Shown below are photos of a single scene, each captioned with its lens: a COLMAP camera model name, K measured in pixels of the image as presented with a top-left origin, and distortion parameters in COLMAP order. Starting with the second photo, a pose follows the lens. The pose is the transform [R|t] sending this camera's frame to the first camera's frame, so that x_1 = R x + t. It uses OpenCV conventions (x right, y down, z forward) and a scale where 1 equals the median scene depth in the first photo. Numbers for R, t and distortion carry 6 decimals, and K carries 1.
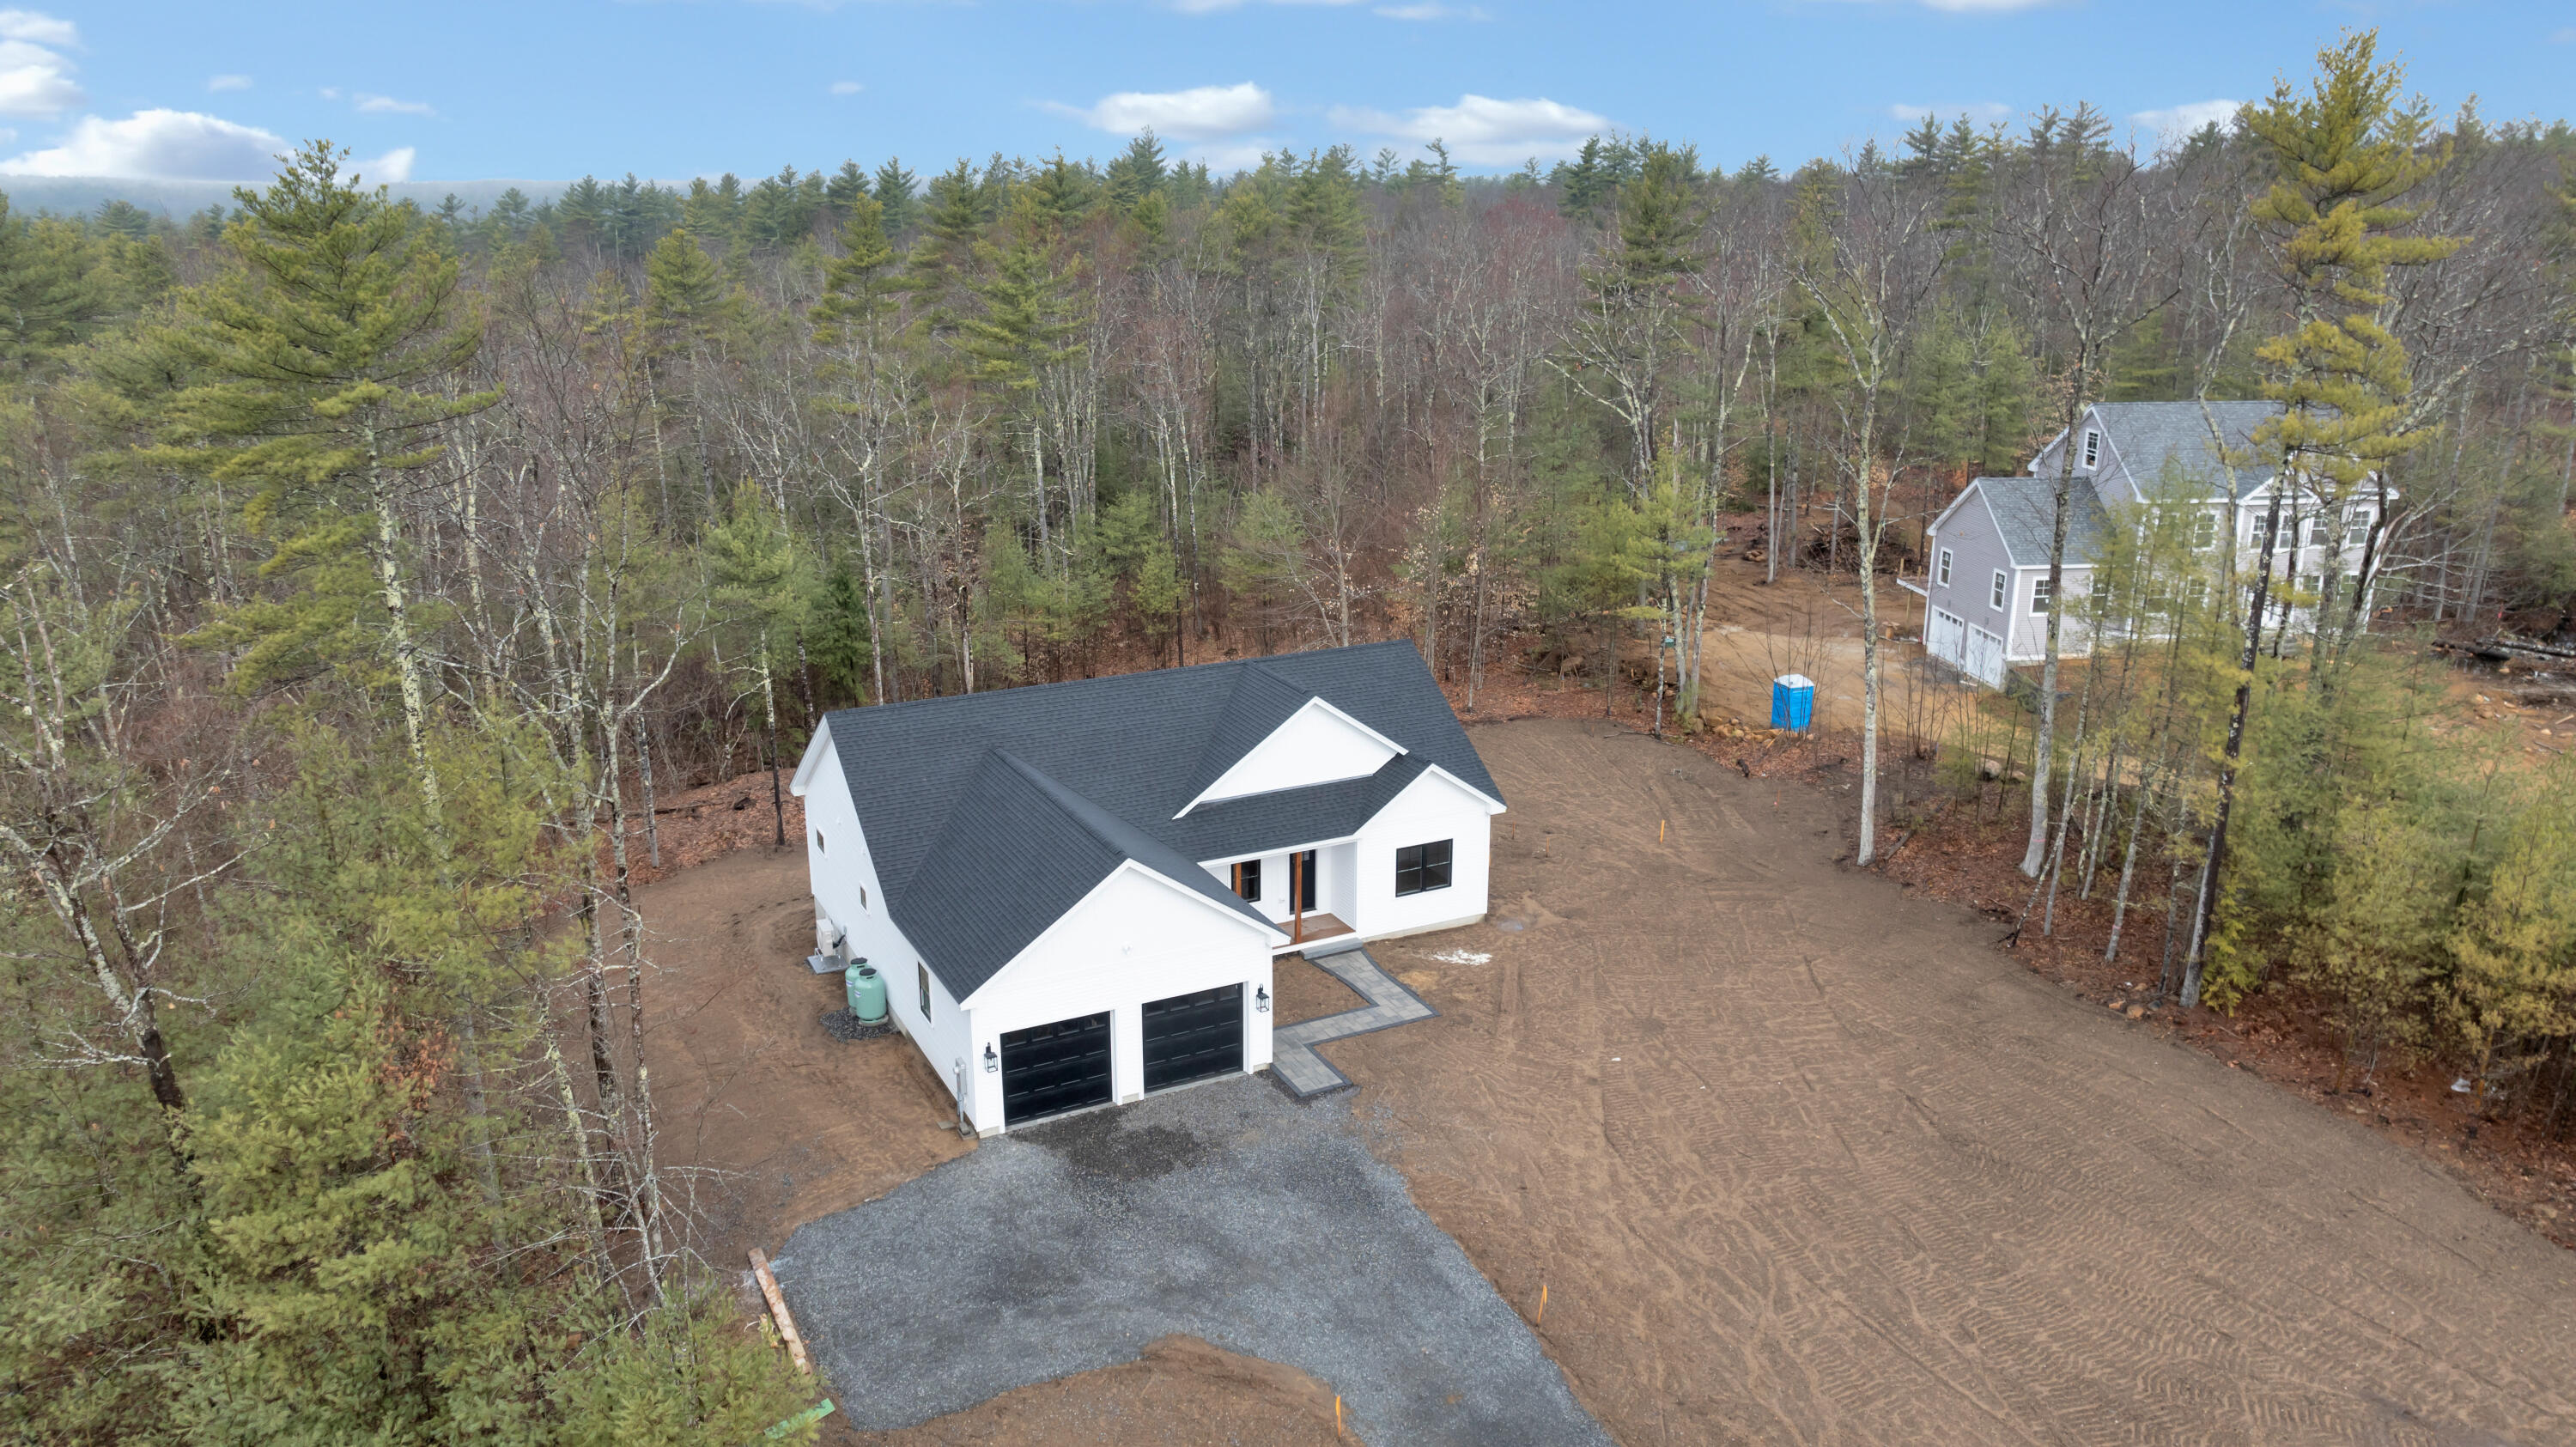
lens RADIAL K [[1806.6, 0, 1288.0], [0, 1806.6, 723.5], [0, 0, 1]] dist [-0.023078, -0.001175]
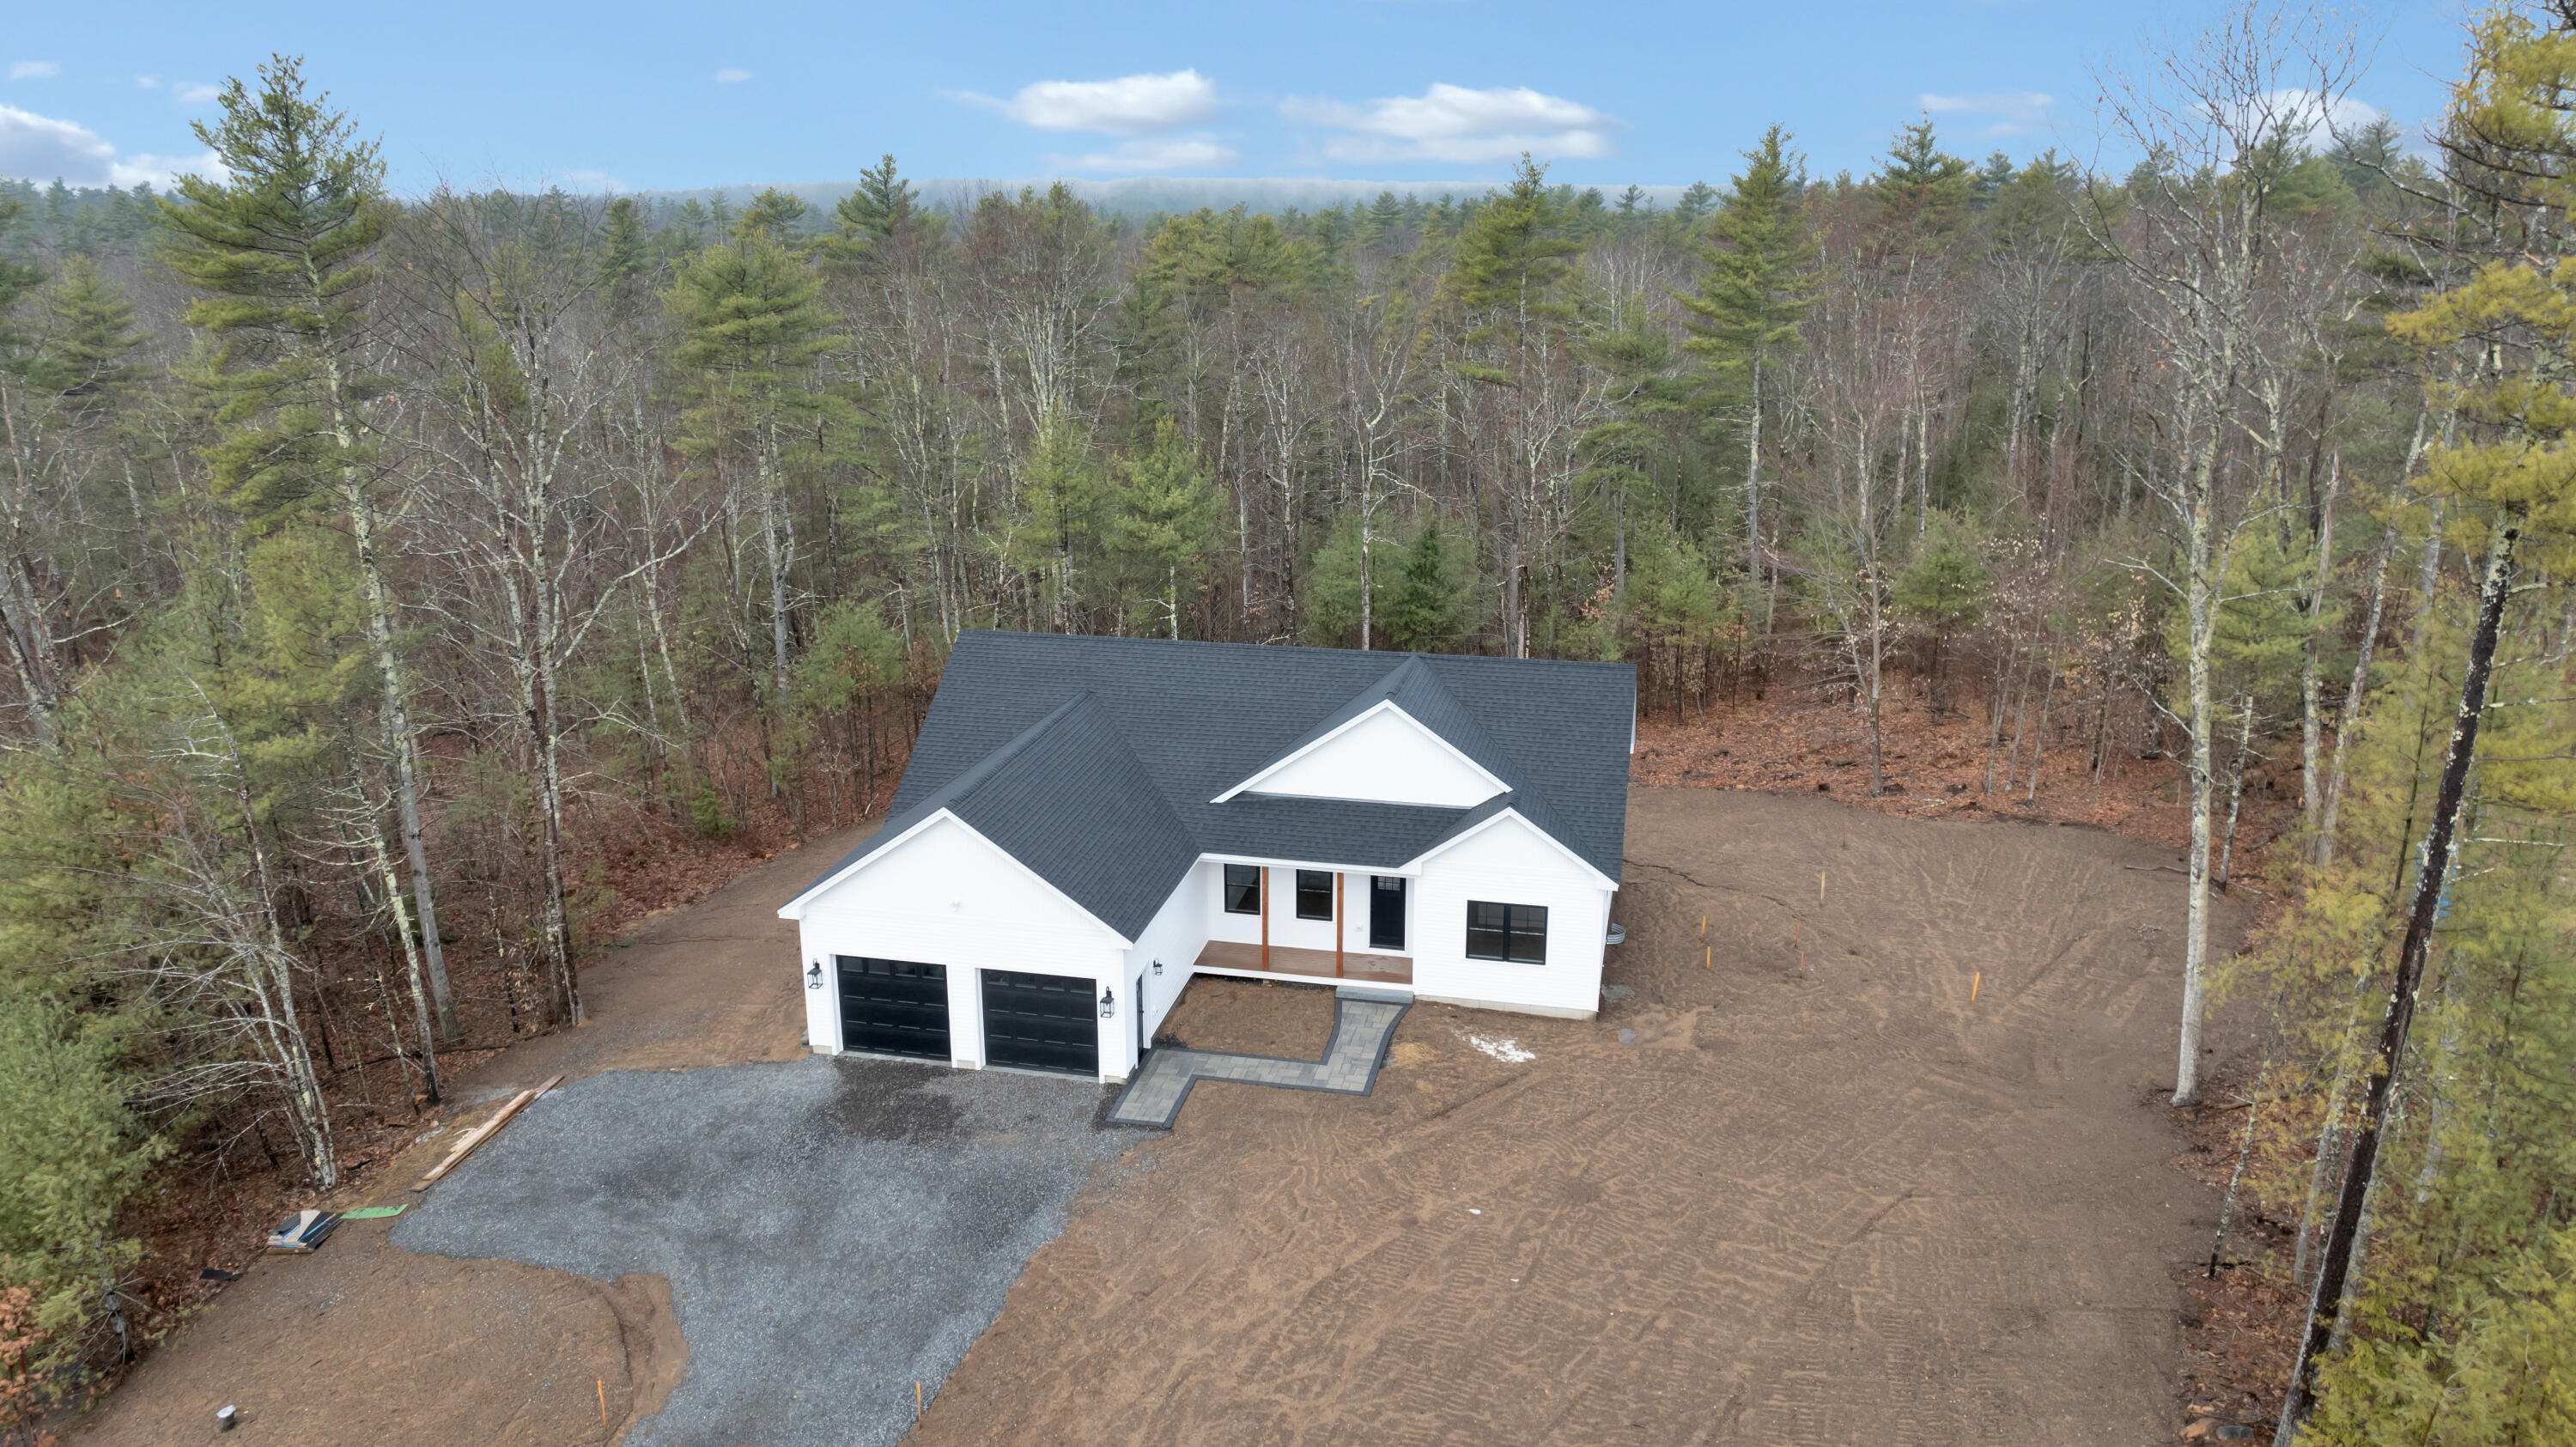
lens RADIAL K [[1806.6, 0, 1288.0], [0, 1806.6, 723.5], [0, 0, 1]] dist [-0.023078, -0.001175]
pose [[0.770479, 0.178054, -0.612094, 0.571558], [-0.179610, 0.981934, 0.059551, -0.052231], [0.611639, 0.064055, 0.788540, 0.337584]]
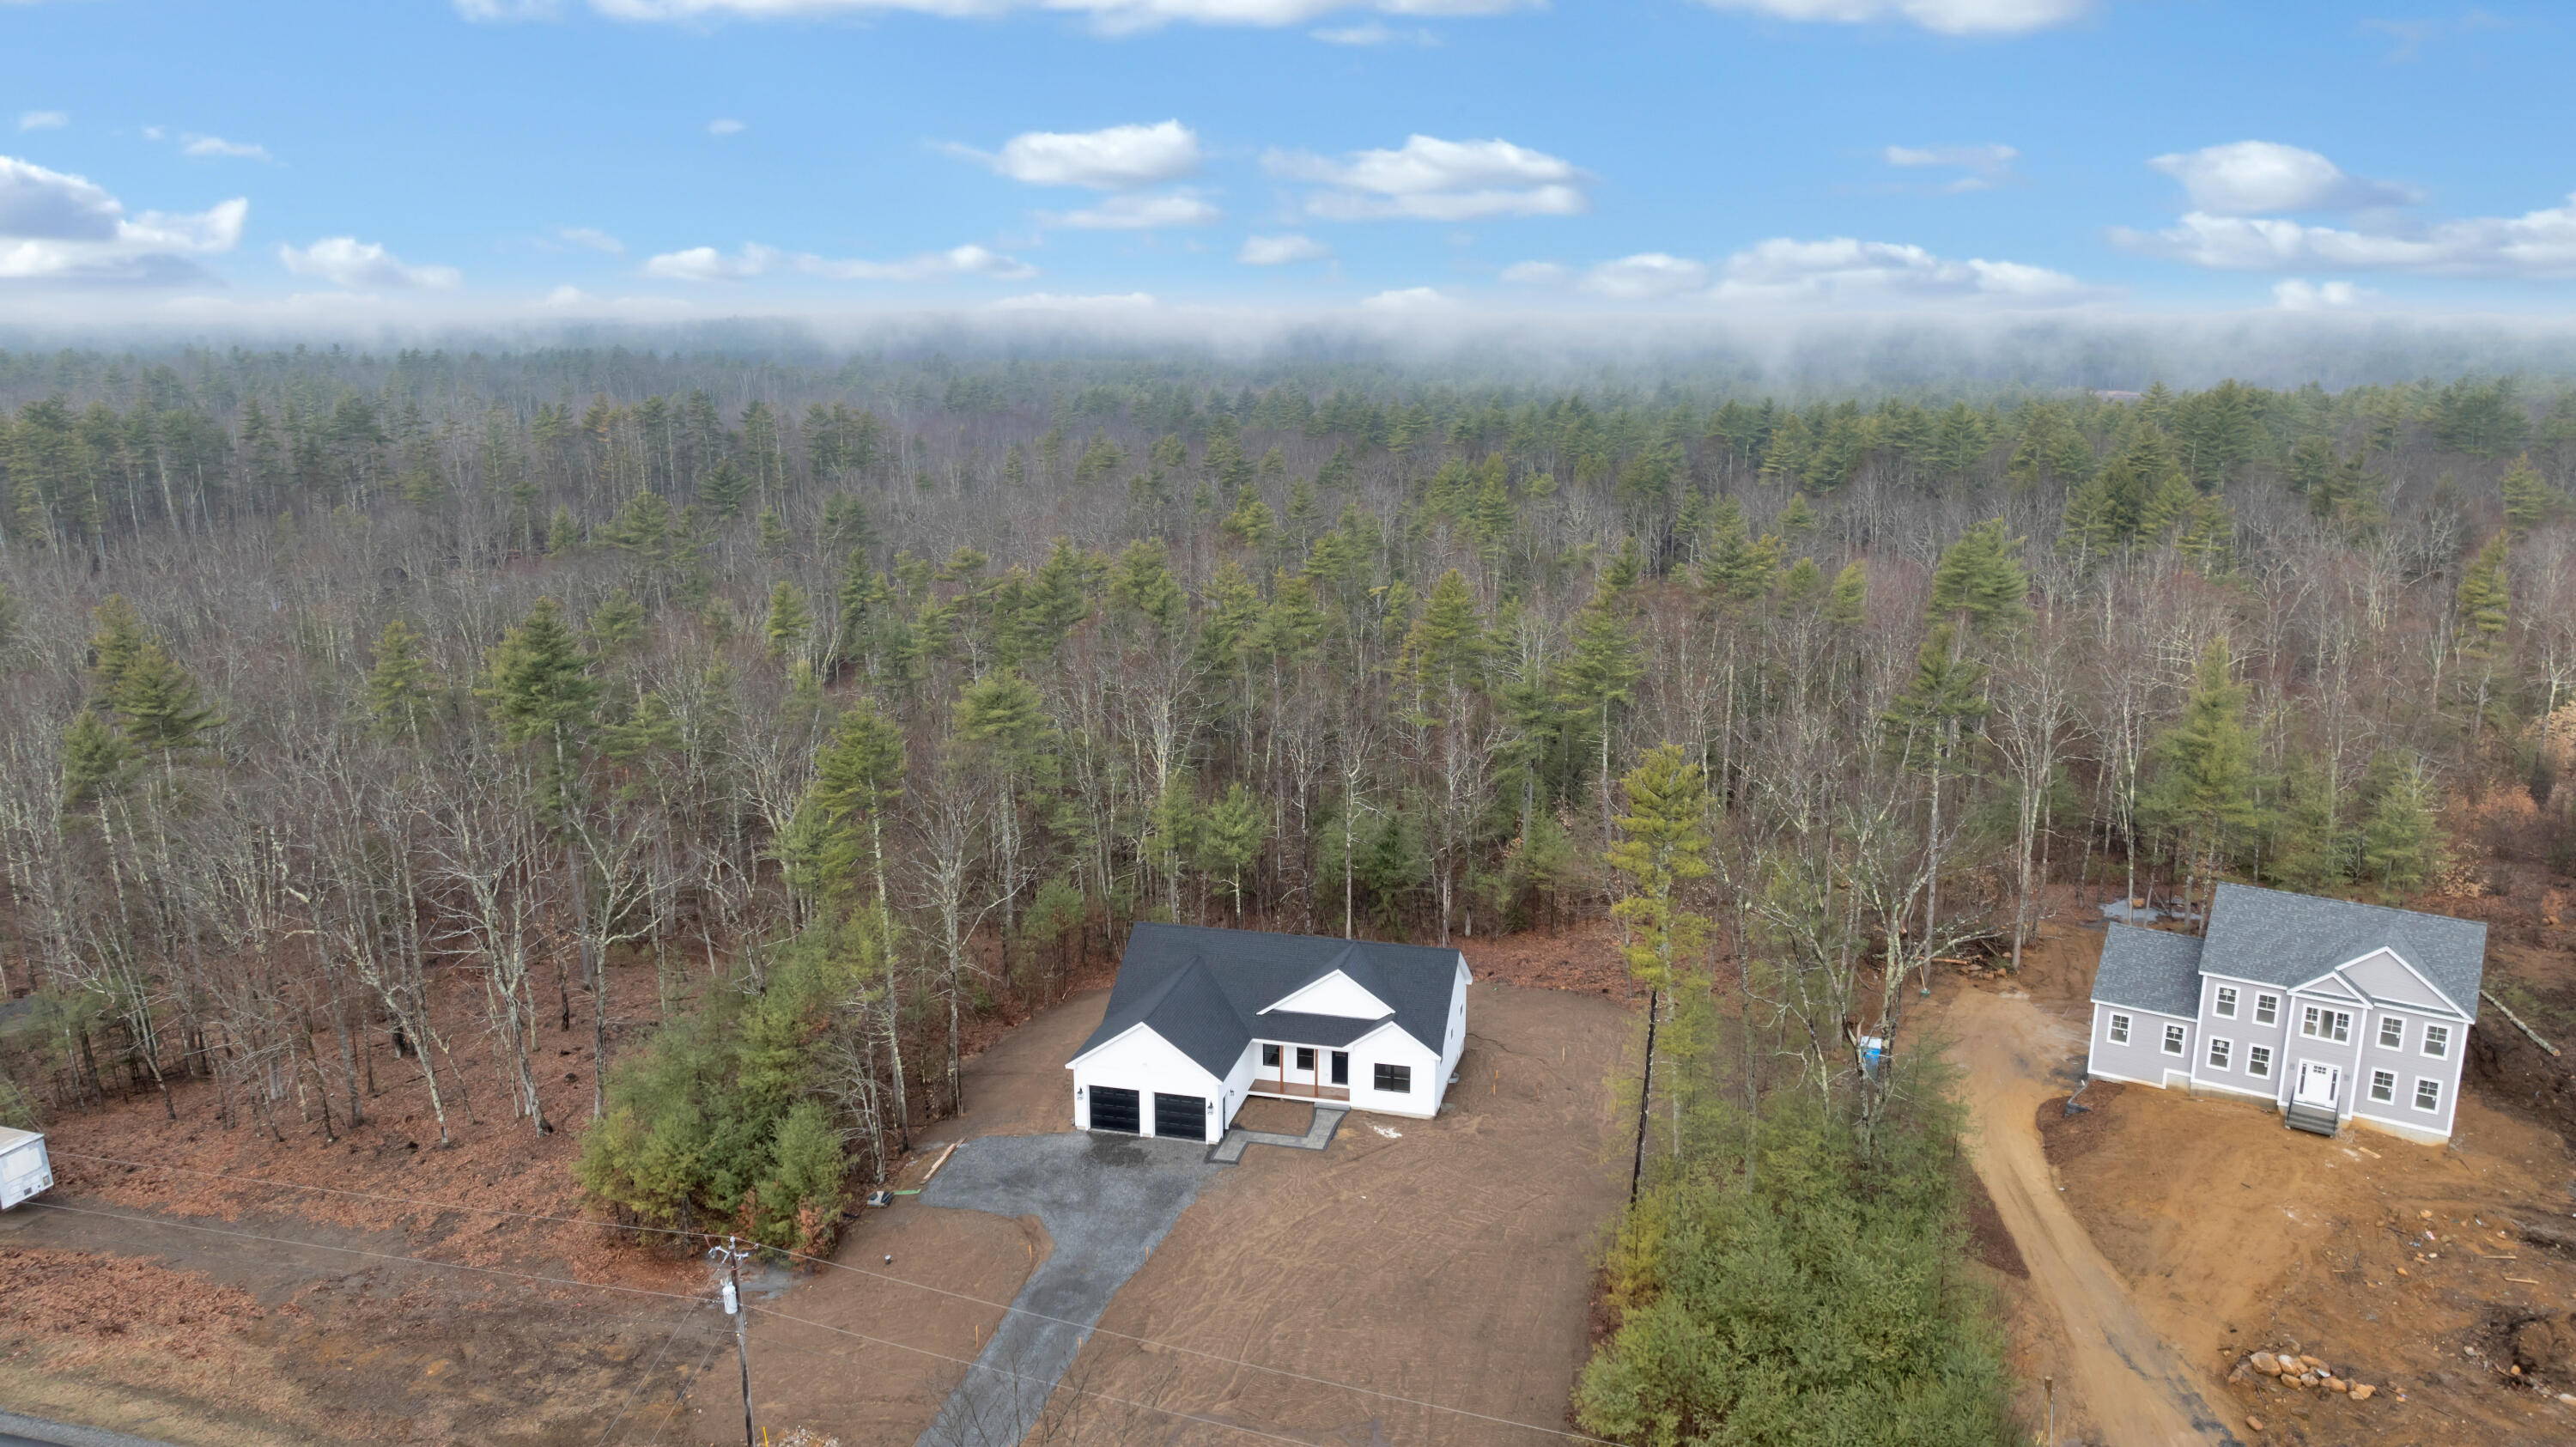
lens RADIAL K [[1806.6, 0, 1288.0], [0, 1806.6, 723.5], [0, 0, 1]] dist [-0.023078, -0.001175]
pose [[0.751884, 0.148364, -0.642385, 1.289146], [-0.187658, 0.982208, 0.007203, -0.304363], [0.632025, 0.115133, 0.766348, -0.557818]]
